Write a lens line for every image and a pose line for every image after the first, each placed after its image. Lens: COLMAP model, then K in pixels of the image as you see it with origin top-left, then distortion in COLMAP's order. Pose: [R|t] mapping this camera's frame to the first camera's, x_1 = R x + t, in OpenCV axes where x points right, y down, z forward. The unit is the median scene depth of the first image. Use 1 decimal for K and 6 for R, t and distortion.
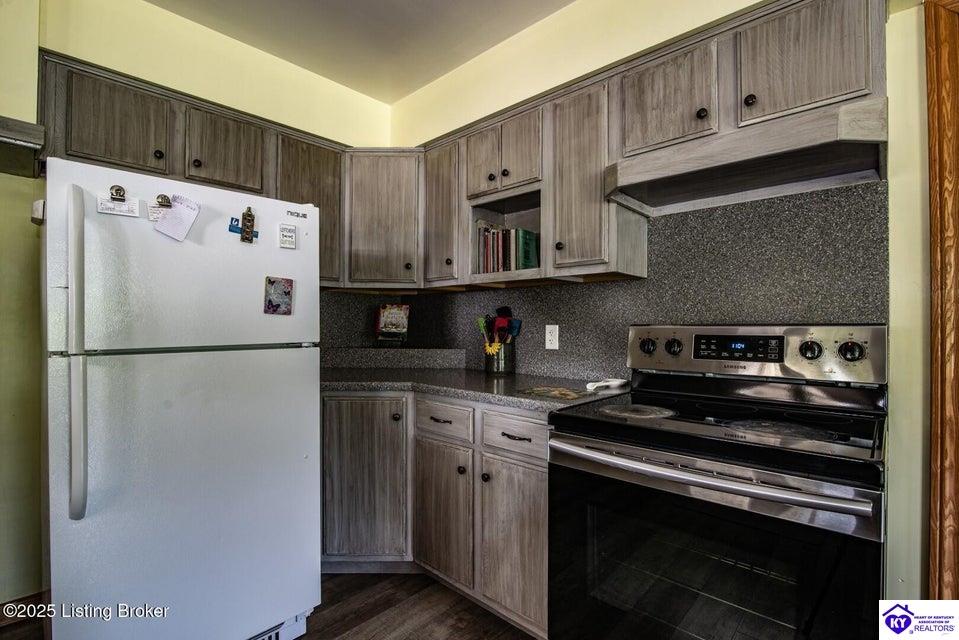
lens RADIAL K [[448.8, 0, 473.3], [0, 448.8, 319.4], [0, 0, 1]] dist [-0.017019, 0.001949]
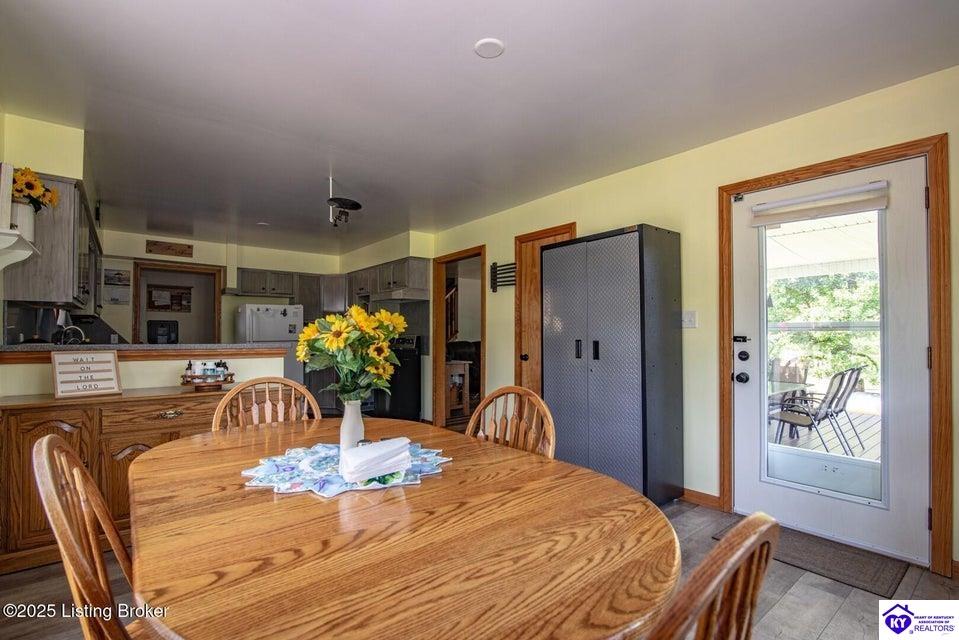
lens RADIAL K [[448.8, 0, 483.1], [0, 448.8, 321.2], [0, 0, 1]] dist [-0.017019, 0.001949]
pose [[0.992908, -0.011448, -0.118333, 1.712628], [0.009579, 0.999820, -0.016348, -0.034667], [0.118499, 0.015098, 0.992839, -2.747126]]
